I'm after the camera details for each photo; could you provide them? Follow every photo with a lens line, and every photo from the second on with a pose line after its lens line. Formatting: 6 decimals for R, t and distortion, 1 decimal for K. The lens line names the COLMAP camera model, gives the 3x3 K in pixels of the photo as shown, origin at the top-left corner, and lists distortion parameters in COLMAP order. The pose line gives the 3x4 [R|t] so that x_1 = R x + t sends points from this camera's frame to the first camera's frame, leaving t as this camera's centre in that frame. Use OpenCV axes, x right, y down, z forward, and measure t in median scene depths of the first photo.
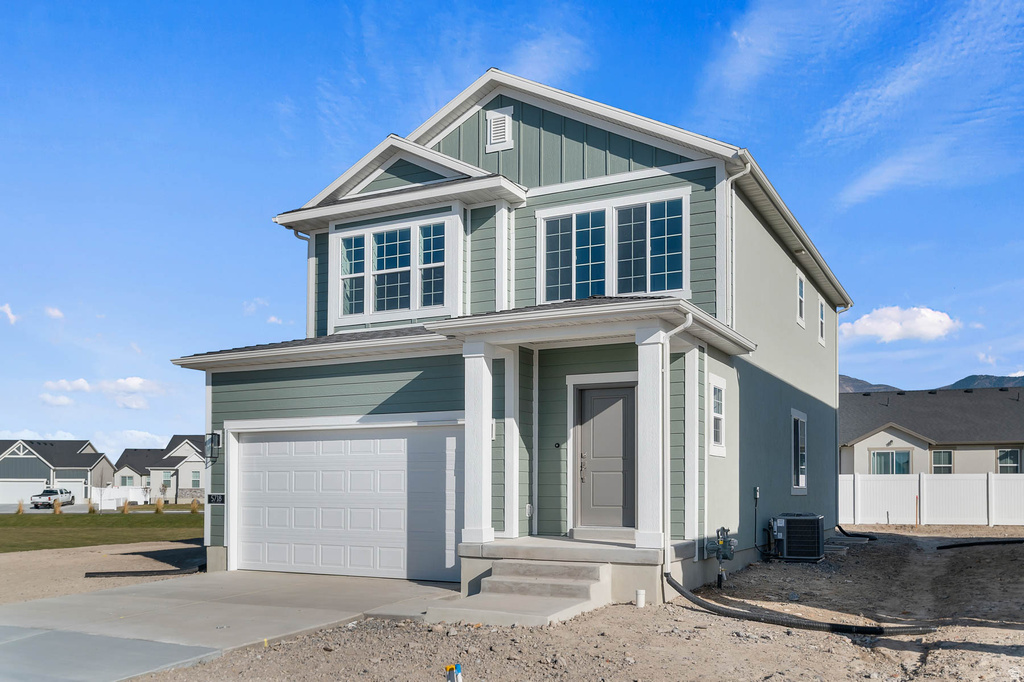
lens RADIAL K [[891.8, 0, 511.2], [0, 891.8, 338.6], [0, 0, 1]] dist [-0.013263, 0.010202]
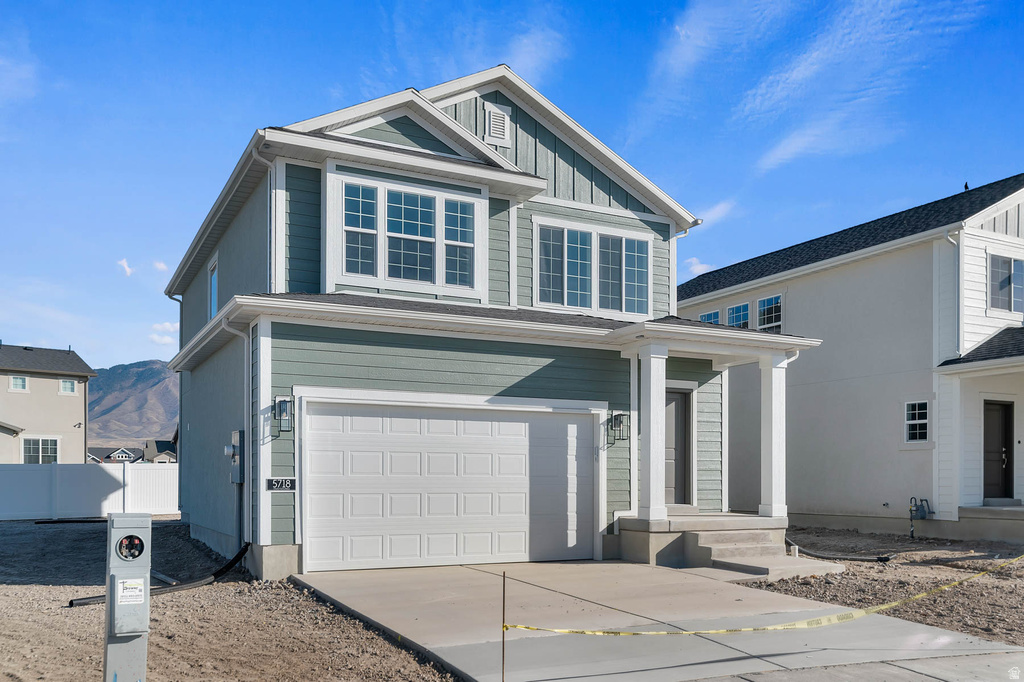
lens RADIAL K [[891.8, 0, 511.1], [0, 891.8, 343.7], [0, 0, 1]] dist [-0.013263, 0.010202]
pose [[0.573309, 0.122357, 0.810152, -0.857536], [-0.138534, 0.989026, -0.051337, 0.069889], [-0.807543, -0.082802, 0.583968, 0.390158]]
